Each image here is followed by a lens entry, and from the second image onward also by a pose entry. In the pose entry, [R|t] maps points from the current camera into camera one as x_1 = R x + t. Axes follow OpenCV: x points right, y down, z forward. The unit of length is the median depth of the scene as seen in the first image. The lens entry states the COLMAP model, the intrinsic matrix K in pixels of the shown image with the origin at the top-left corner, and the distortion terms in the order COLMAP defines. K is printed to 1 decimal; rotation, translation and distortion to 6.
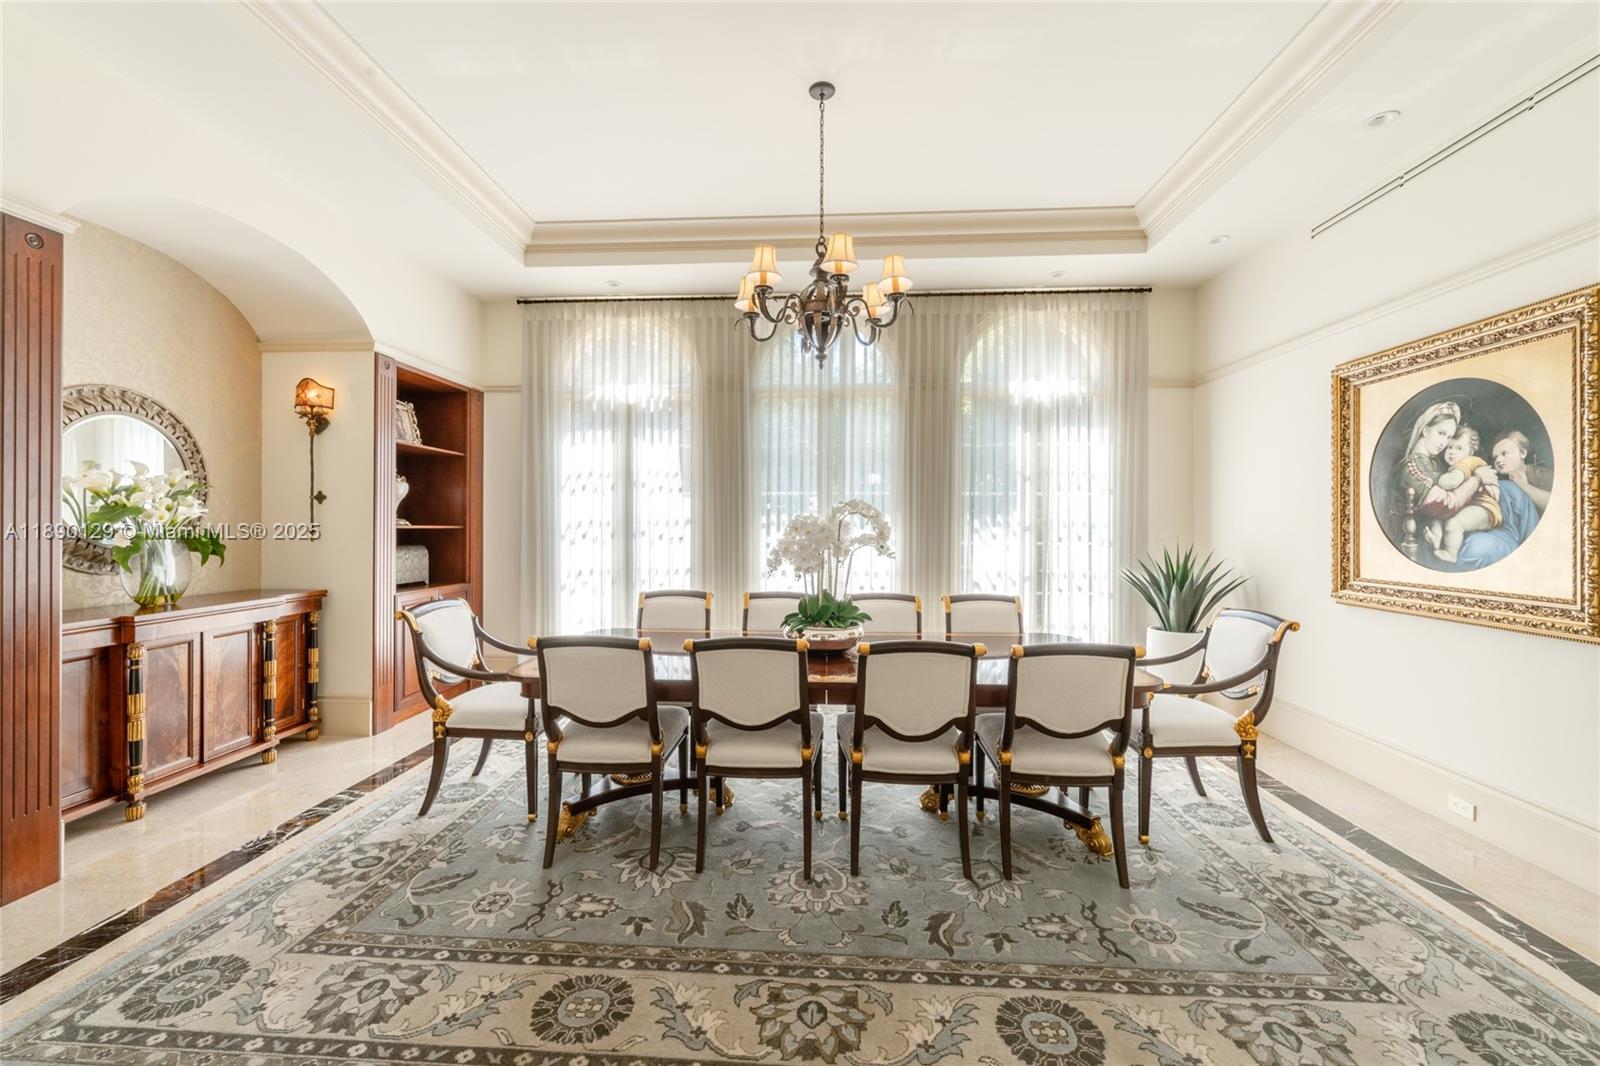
lens RADIAL K [[645.7, 0, 793.4], [0, 645.7, 524.6], [0, 0, 1]] dist [-0.000974, 0.000084]
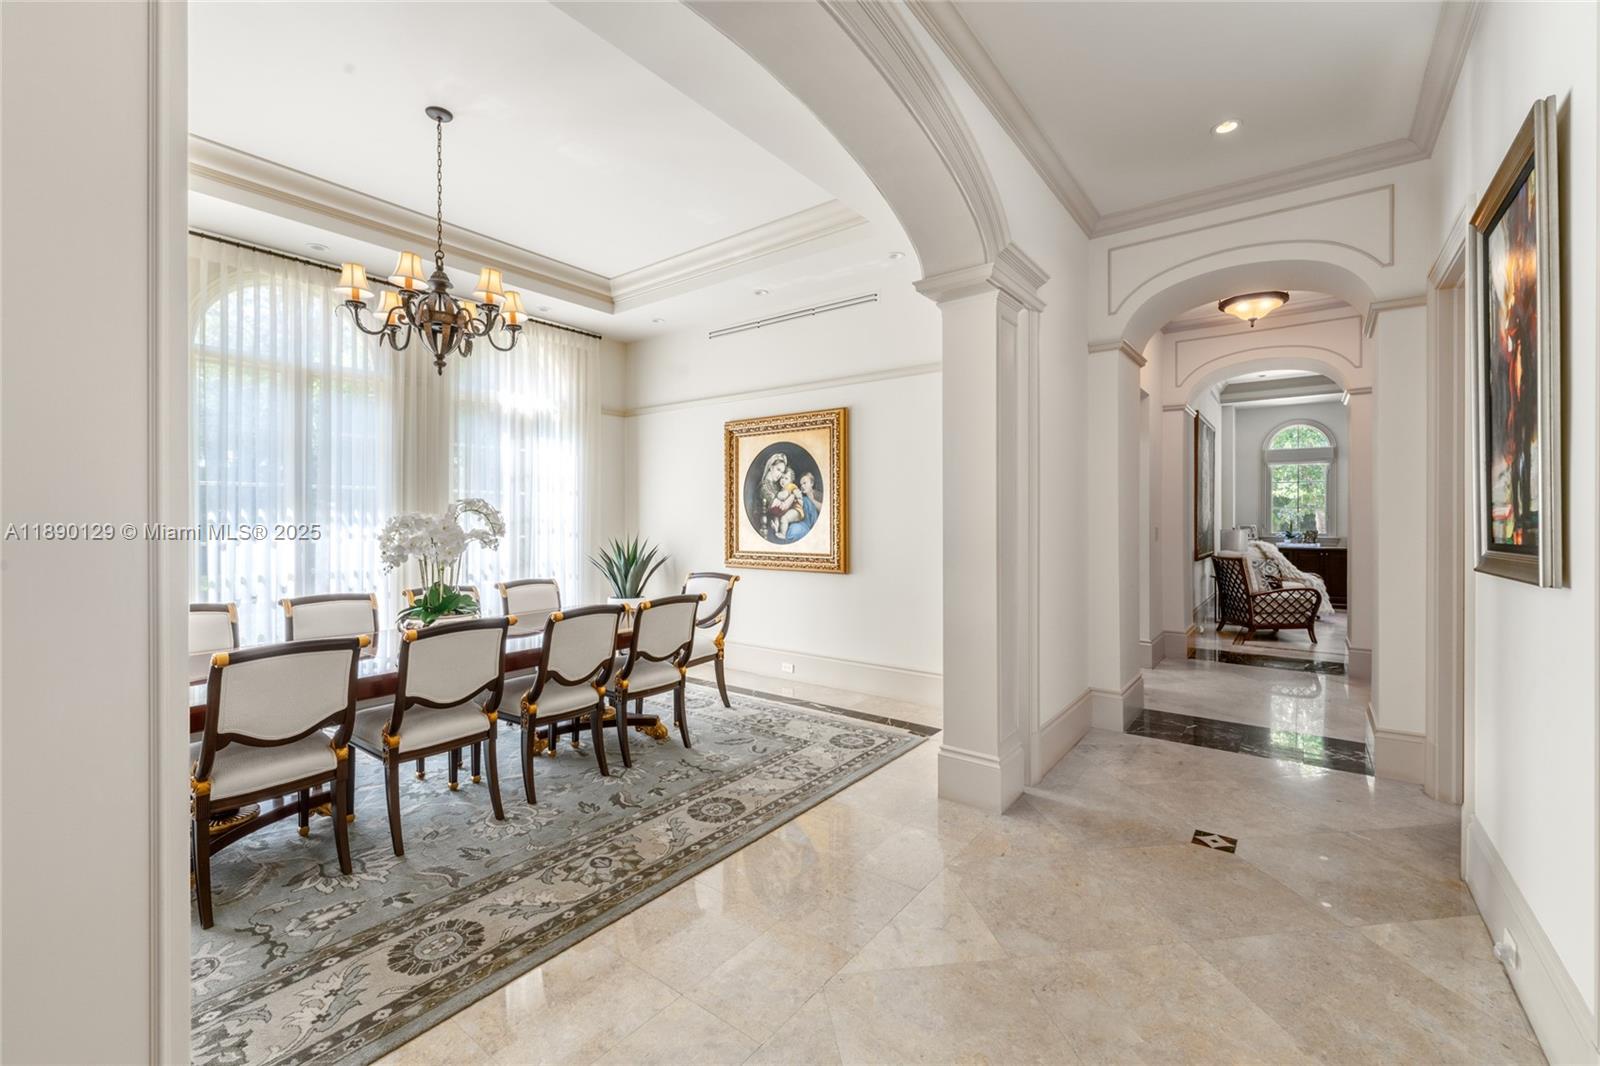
lens RADIAL K [[645.7, 0, 807.4], [0, 645.7, 523.1], [0, 0, 1]] dist [-0.000974, 0.000084]
pose [[0.550933, -0.008250, 0.834509, -0.541027], [0.004178, 0.999966, 0.007128, -0.001411], [-0.834539, -0.000441, 0.550949, -0.100704]]
